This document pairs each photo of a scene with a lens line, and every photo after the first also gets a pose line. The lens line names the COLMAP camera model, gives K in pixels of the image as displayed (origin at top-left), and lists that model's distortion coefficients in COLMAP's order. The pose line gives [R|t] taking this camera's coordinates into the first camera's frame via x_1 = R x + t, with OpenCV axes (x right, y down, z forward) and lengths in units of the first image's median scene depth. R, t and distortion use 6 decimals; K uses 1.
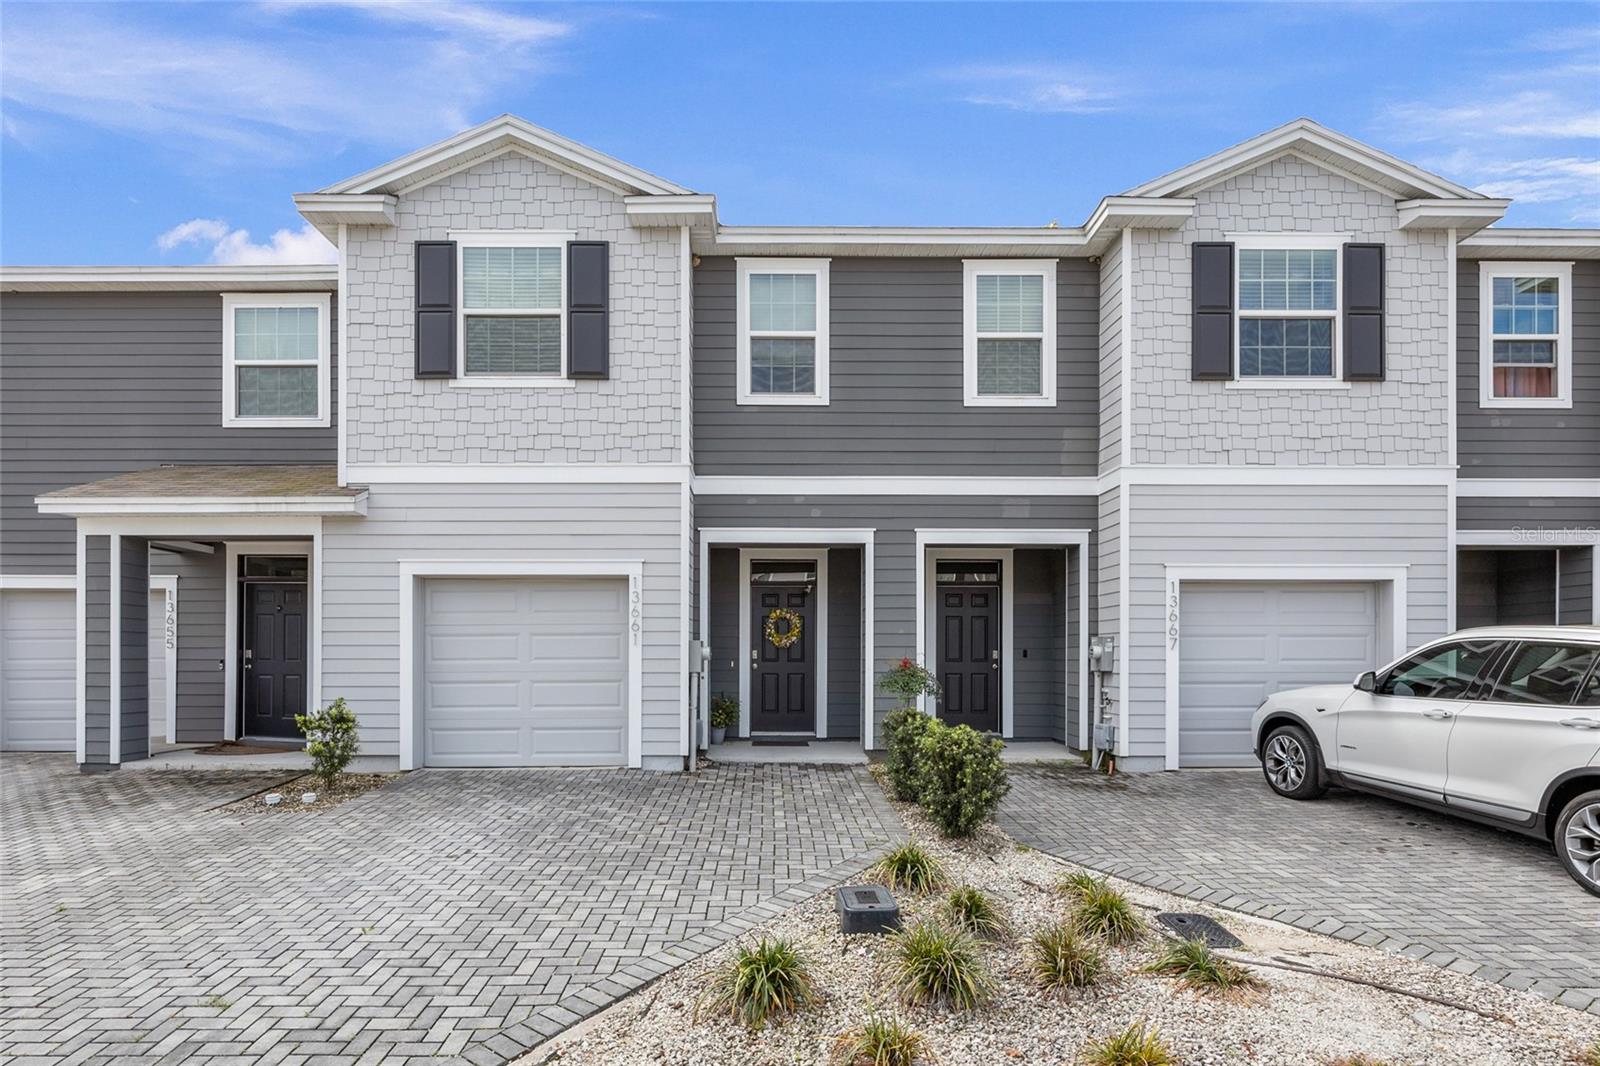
lens RADIAL K [[643.4, 0, 801.1], [0, 643.4, 649.5], [0, 0, 1]] dist [0.000511, 0.000133]
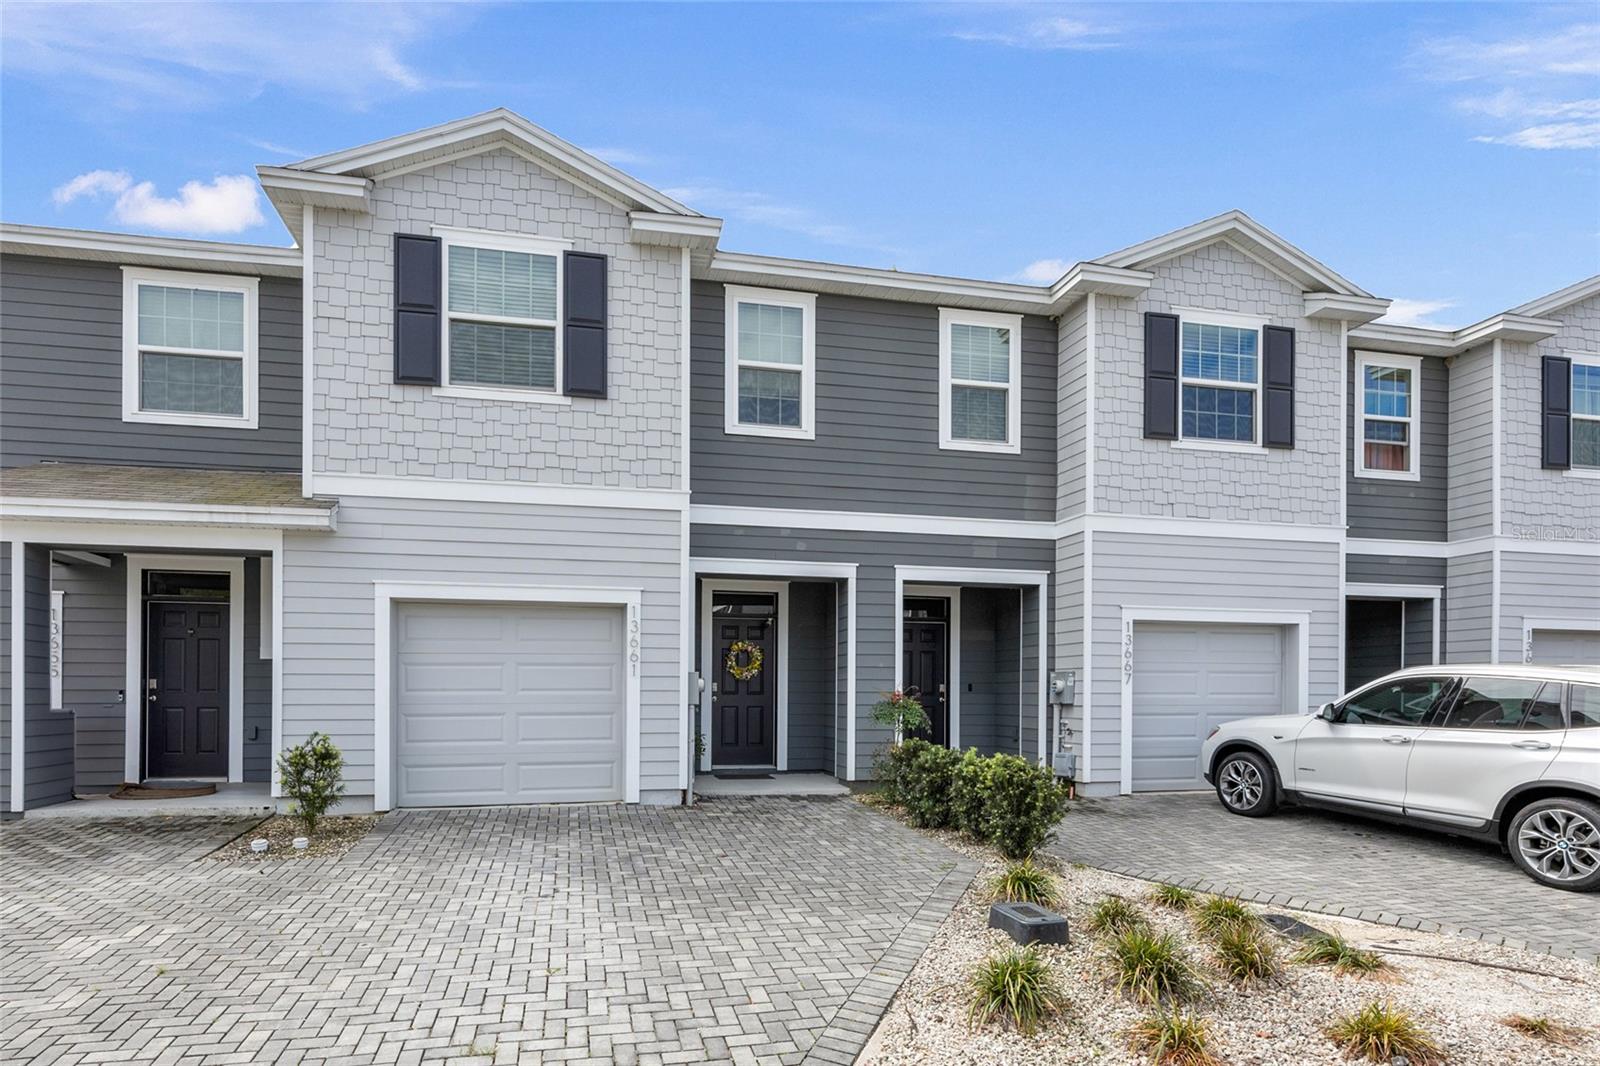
lens RADIAL K [[647.2, 0, 800.1], [0, 647.2, 685.5], [0, 0, 1]] dist [0.000809, -0.000233]
pose [[0.988249, 0.005011, 0.152773, -0.139327], [-0.005511, 0.999981, 0.002851, 0.002597], [-0.152756, -0.003659, 0.988257, -0.000042]]
